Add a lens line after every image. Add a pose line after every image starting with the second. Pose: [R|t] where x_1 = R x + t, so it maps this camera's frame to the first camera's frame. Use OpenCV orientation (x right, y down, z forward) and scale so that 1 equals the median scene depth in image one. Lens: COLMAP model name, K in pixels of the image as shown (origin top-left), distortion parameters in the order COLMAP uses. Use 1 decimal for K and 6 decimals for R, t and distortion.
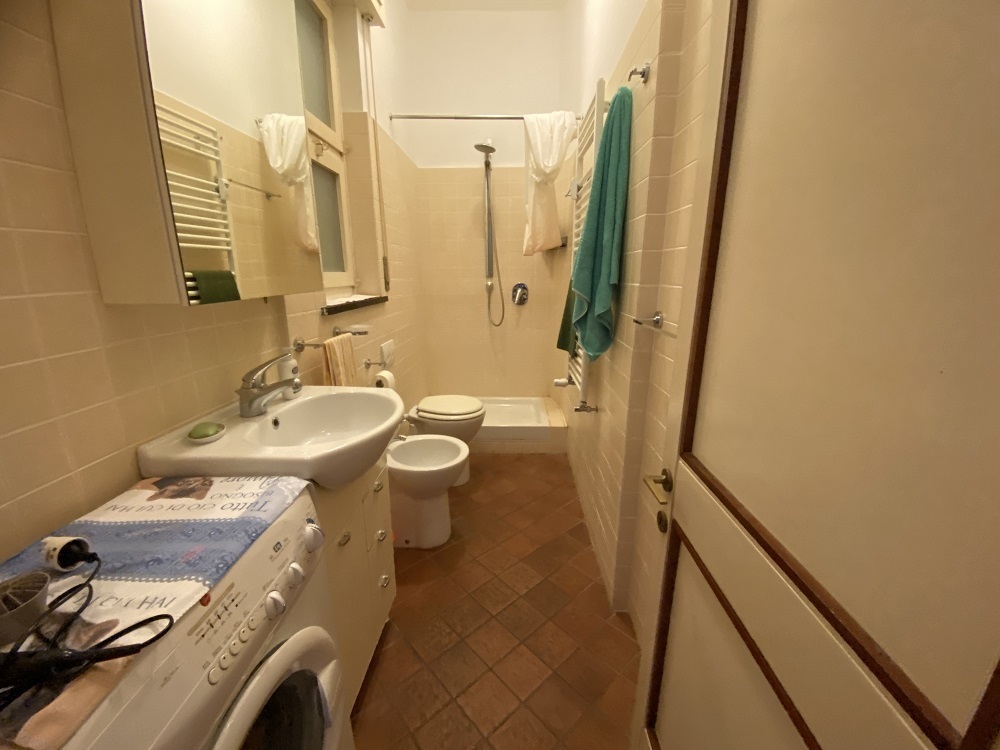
lens RADIAL K [[406.8, 0, 500.0], [0, 406.8, 375.0], [0, 0, 1]] dist [0.017355, -0.019772]
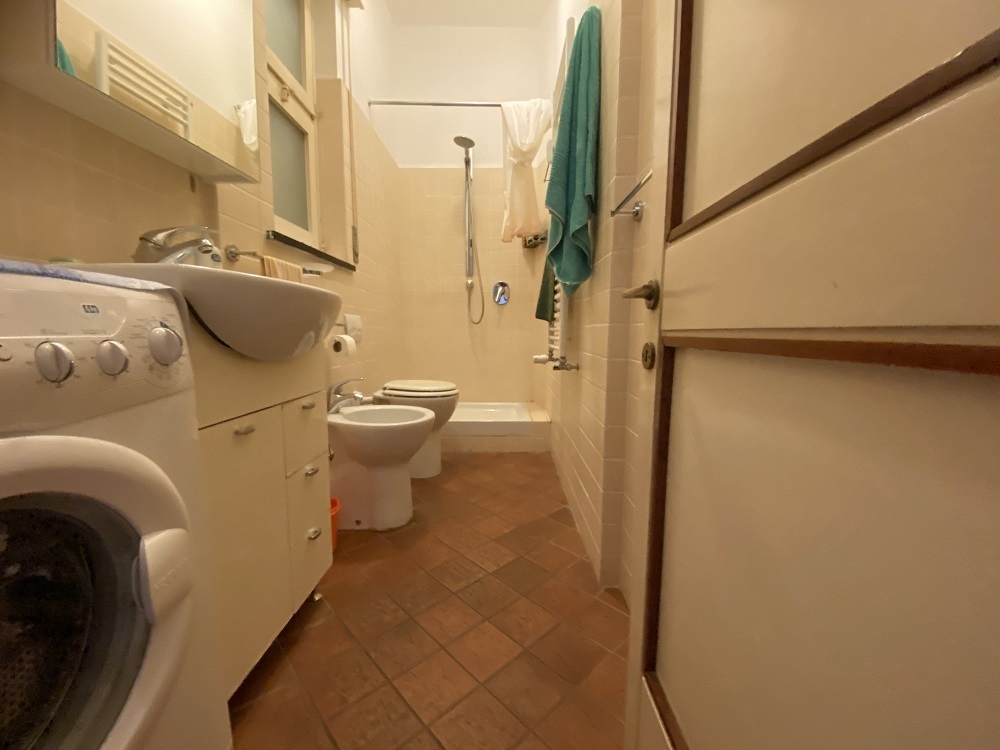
lens RADIAL K [[406.8, 0, 500.0], [0, 406.8, 375.0], [0, 0, 1]] dist [0.017355, -0.019772]
pose [[0.999783, 0.003537, 0.020541, 0.043678], [-0.000623, 0.990129, -0.140158, 0.208398], [-0.020834, 0.140115, 0.989916, 0.107644]]
